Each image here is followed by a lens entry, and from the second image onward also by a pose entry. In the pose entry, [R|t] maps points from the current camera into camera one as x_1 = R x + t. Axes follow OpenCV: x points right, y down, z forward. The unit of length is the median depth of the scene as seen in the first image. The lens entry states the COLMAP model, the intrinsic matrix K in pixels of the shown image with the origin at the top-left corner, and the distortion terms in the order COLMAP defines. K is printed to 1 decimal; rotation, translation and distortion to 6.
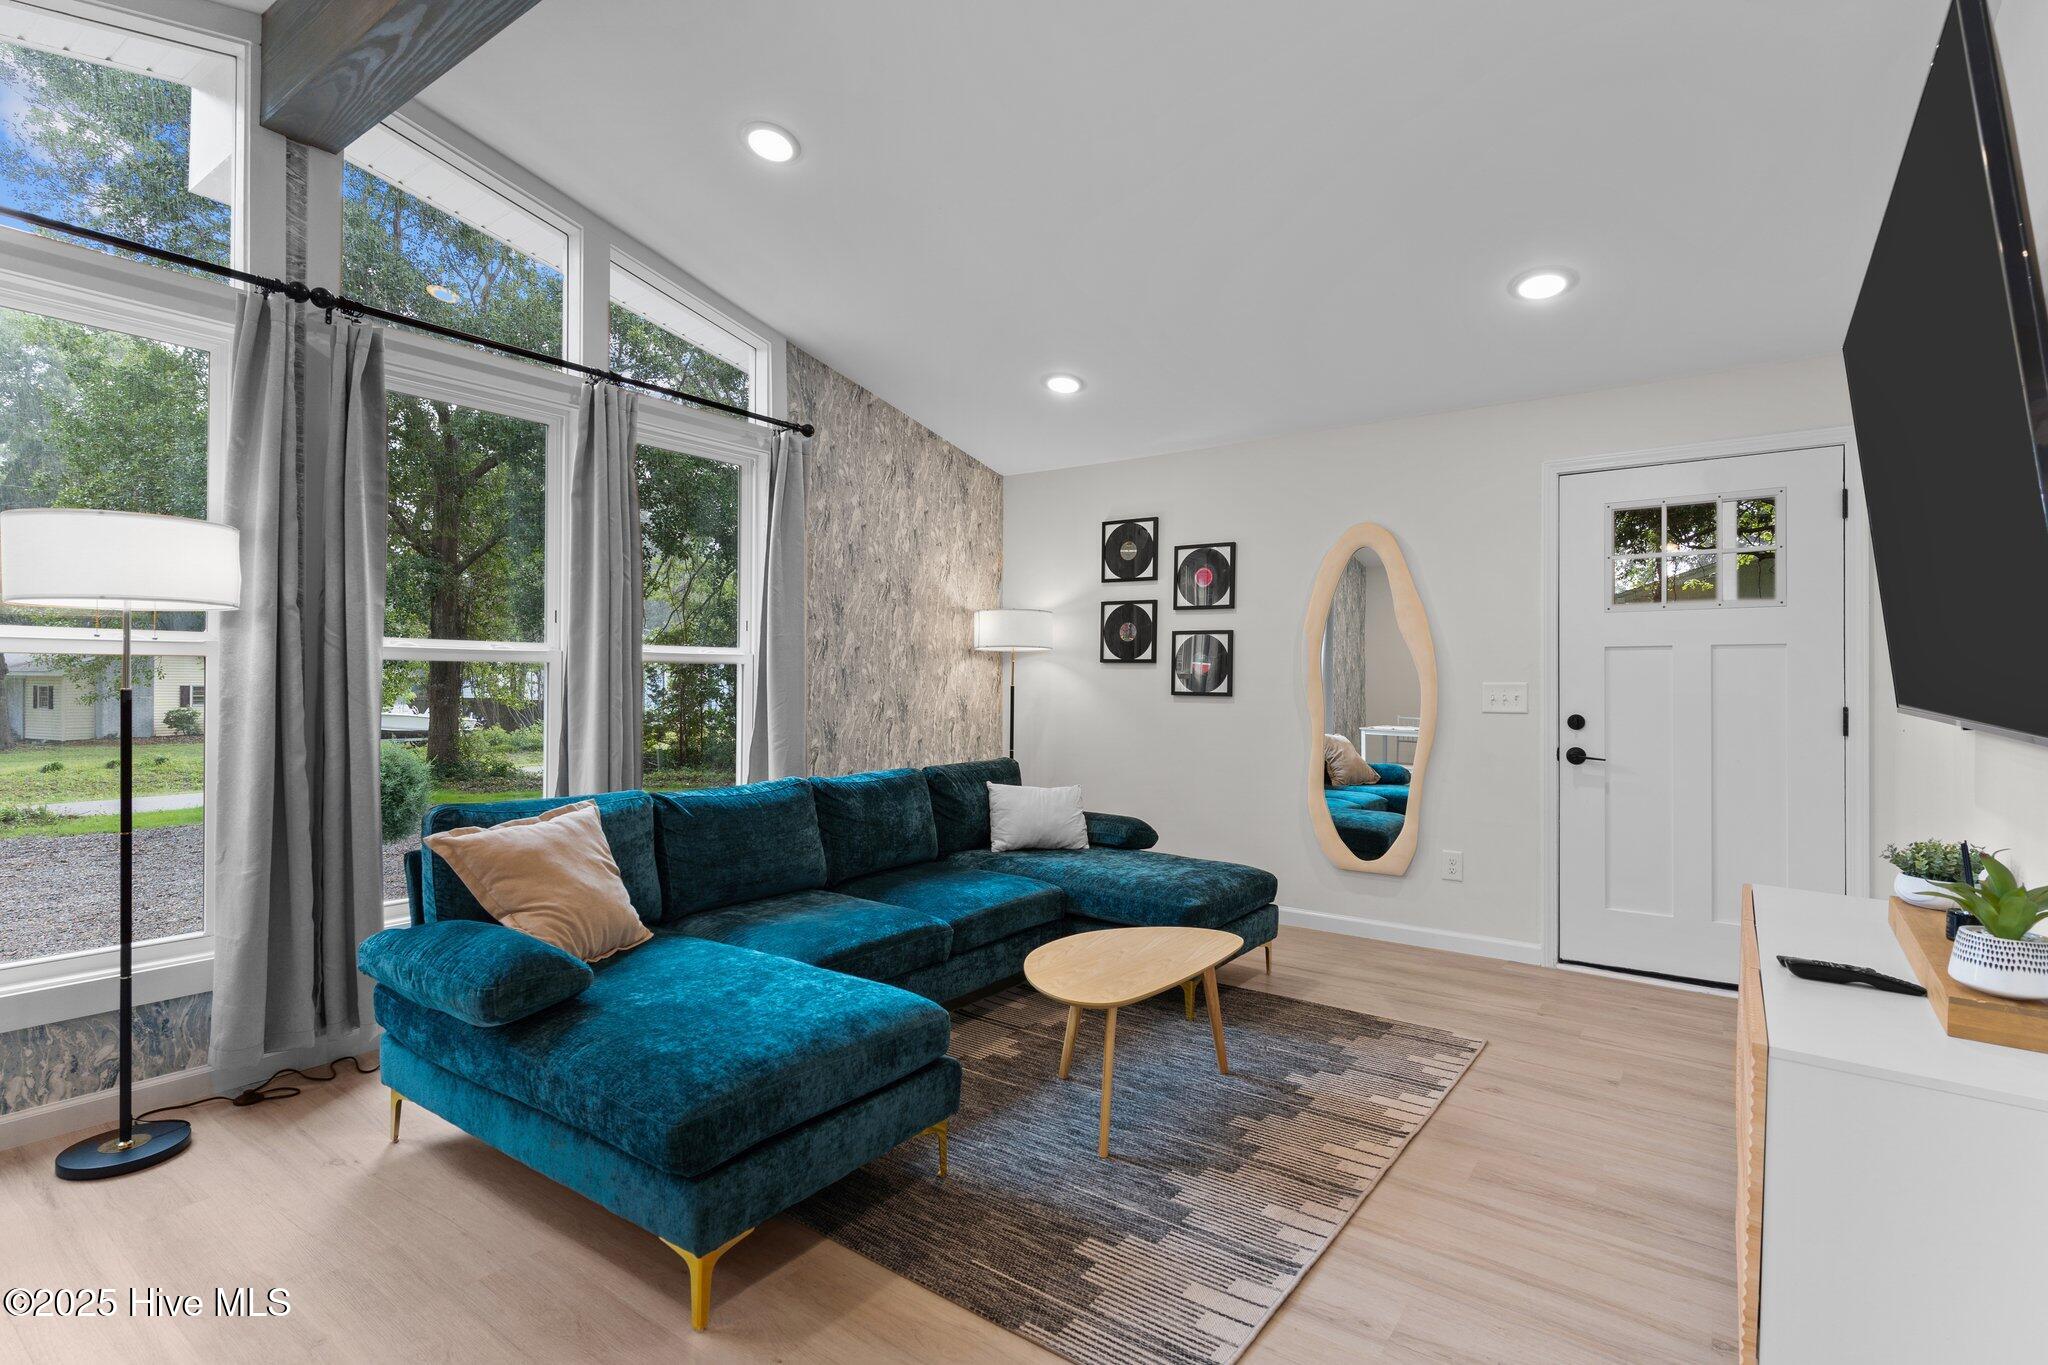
lens RADIAL K [[987.1, 0, 1019.3], [0, 987.1, 678.9], [0, 0, 1]] dist [-0.001173, -0.000320]
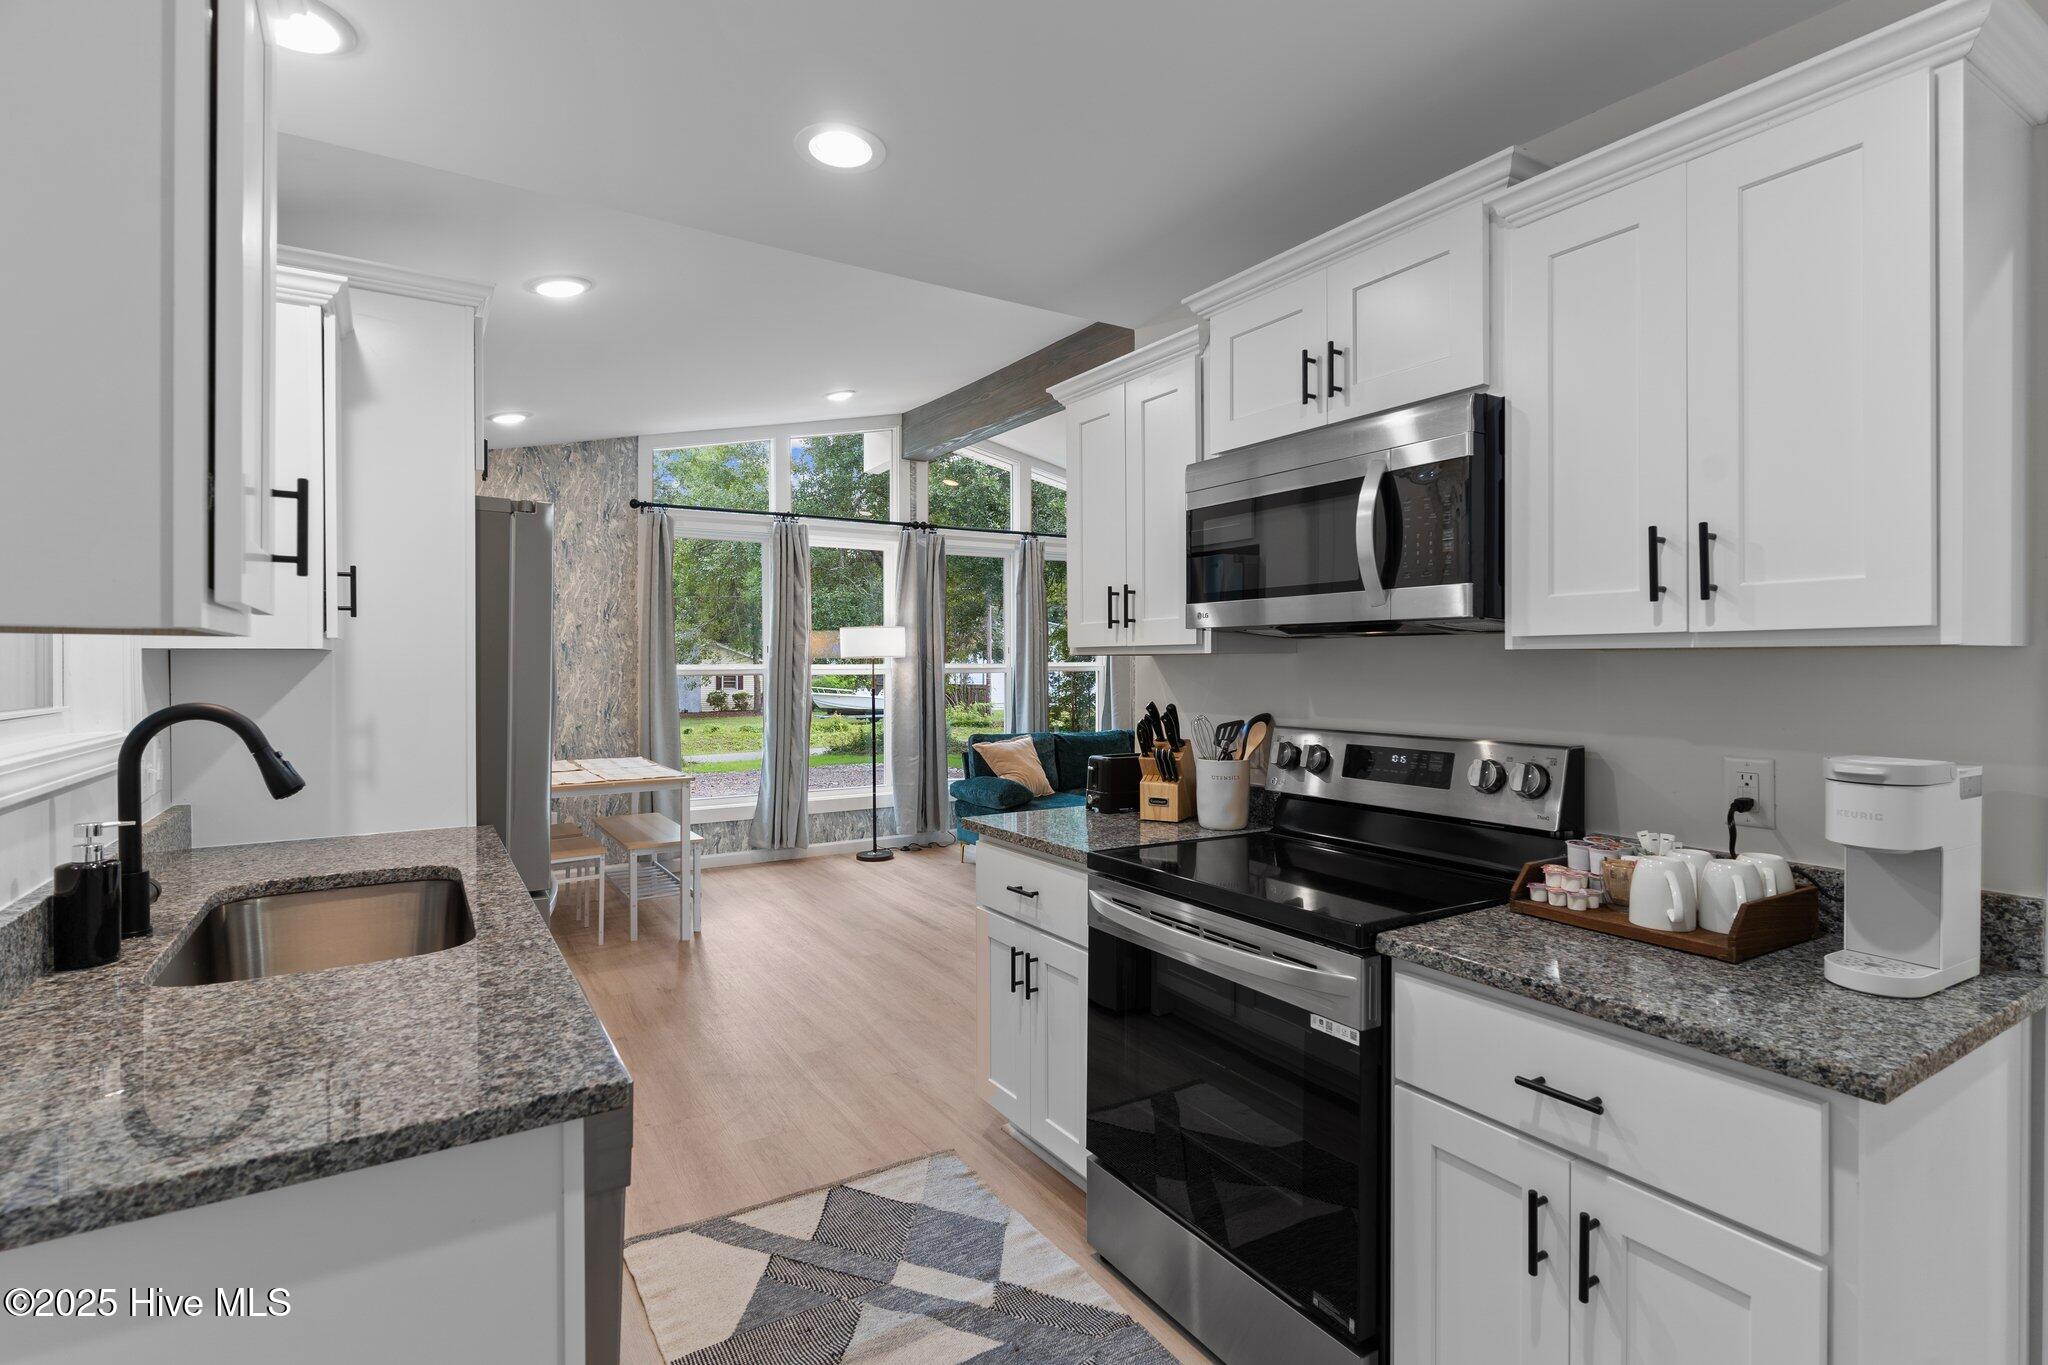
lens RADIAL K [[987.8, 0, 1025.9], [0, 987.8, 665.3], [0, 0, 1]] dist [0.001242, 0.000096]
pose [[0.928723, -0.008164, -0.370683, 0.322555], [0.009413, 0.999954, 0.001560, -0.034109], [0.370654, -0.004938, 0.928758, -0.887467]]
